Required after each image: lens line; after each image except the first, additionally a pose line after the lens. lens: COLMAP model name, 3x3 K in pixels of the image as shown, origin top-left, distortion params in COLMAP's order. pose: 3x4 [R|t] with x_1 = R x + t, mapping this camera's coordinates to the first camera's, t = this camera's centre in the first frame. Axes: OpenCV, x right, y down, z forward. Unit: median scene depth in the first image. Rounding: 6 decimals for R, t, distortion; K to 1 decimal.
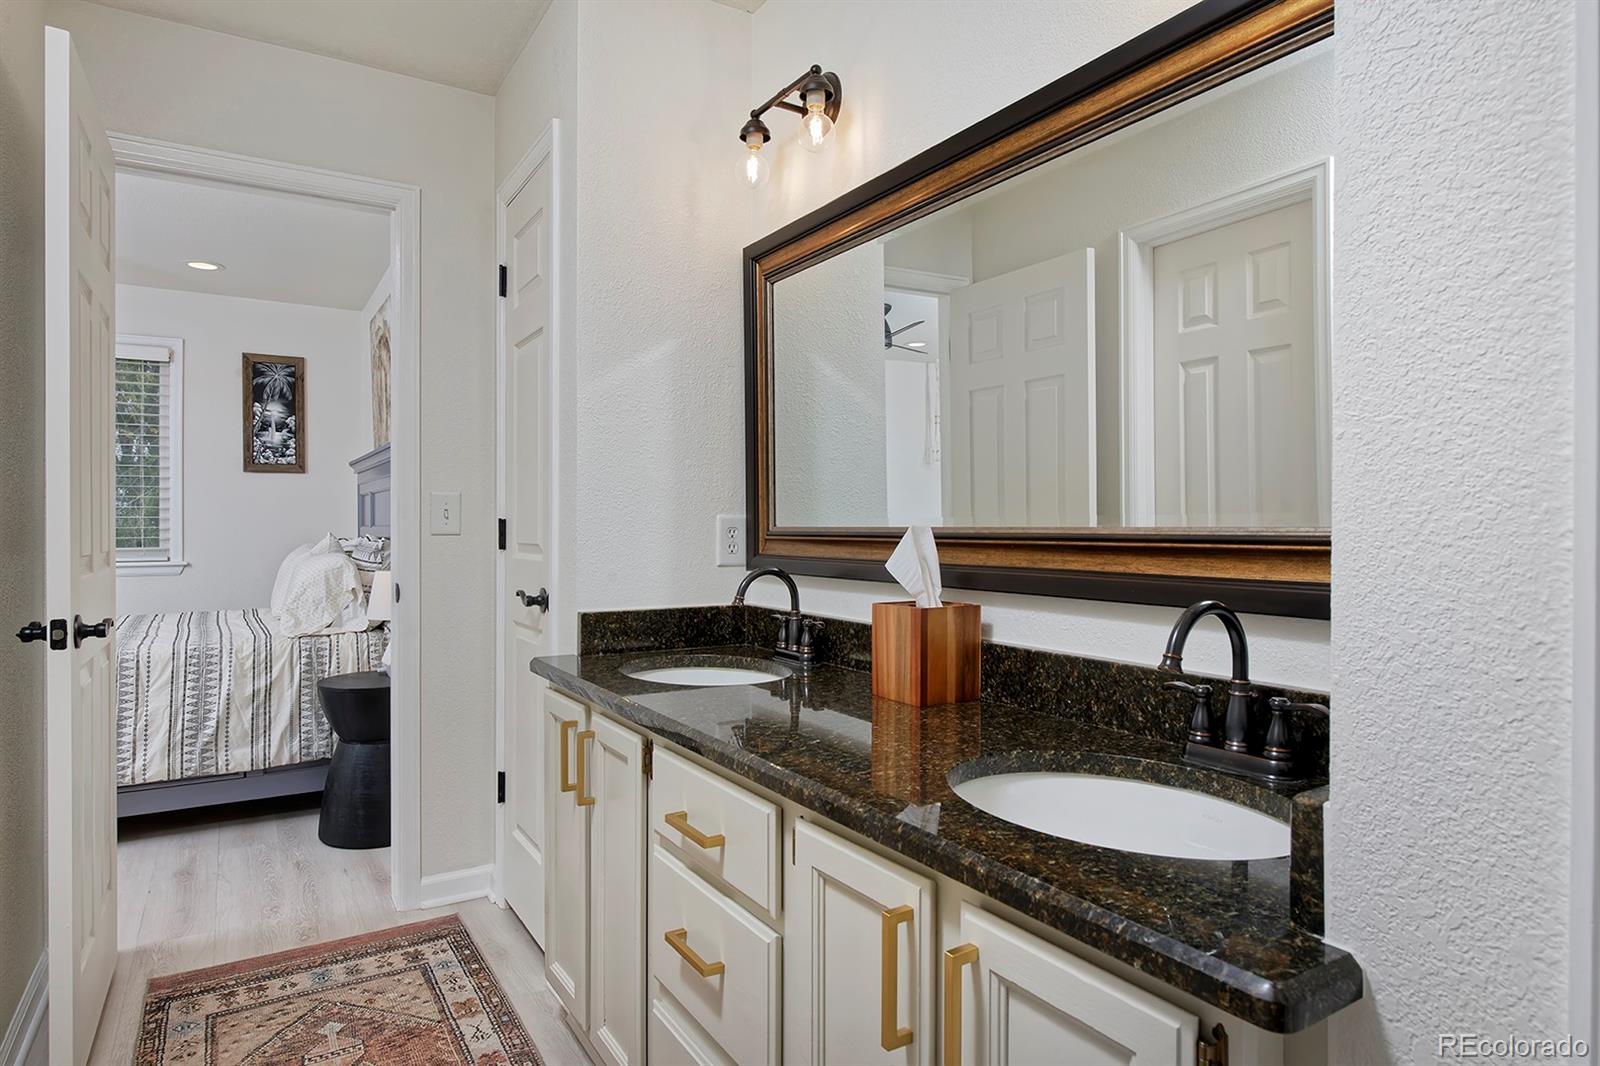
lens RADIAL K [[945.4, 0, 799.8], [0, 945.4, 529.2], [0, 0, 1]] dist [-0.005686, -0.000991]
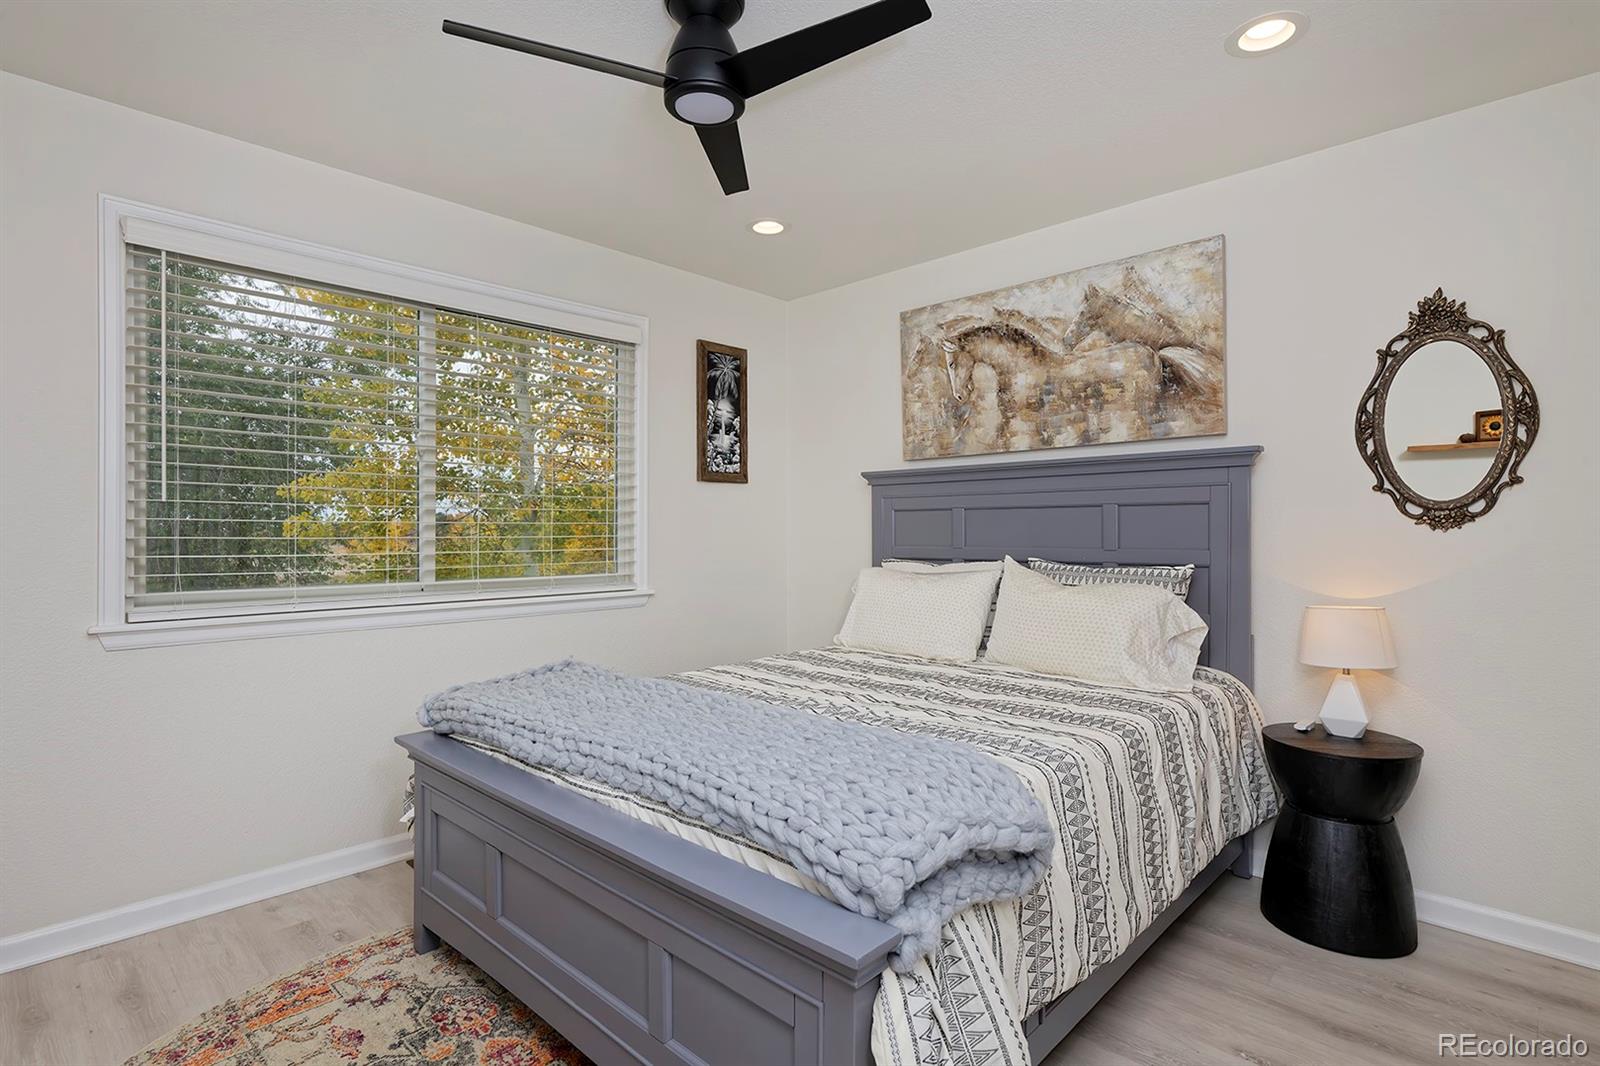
lens RADIAL K [[800.3, 0, 801.1], [0, 800.3, 533.3], [0, 0, 1]] dist [-0.004821, -0.001137]
pose [[0.962358, -0.002620, 0.271772, -0.686603], [0.001944, 0.999994, 0.002755, -0.015987], [-0.271778, -0.002123, 0.962358, 0.285976]]
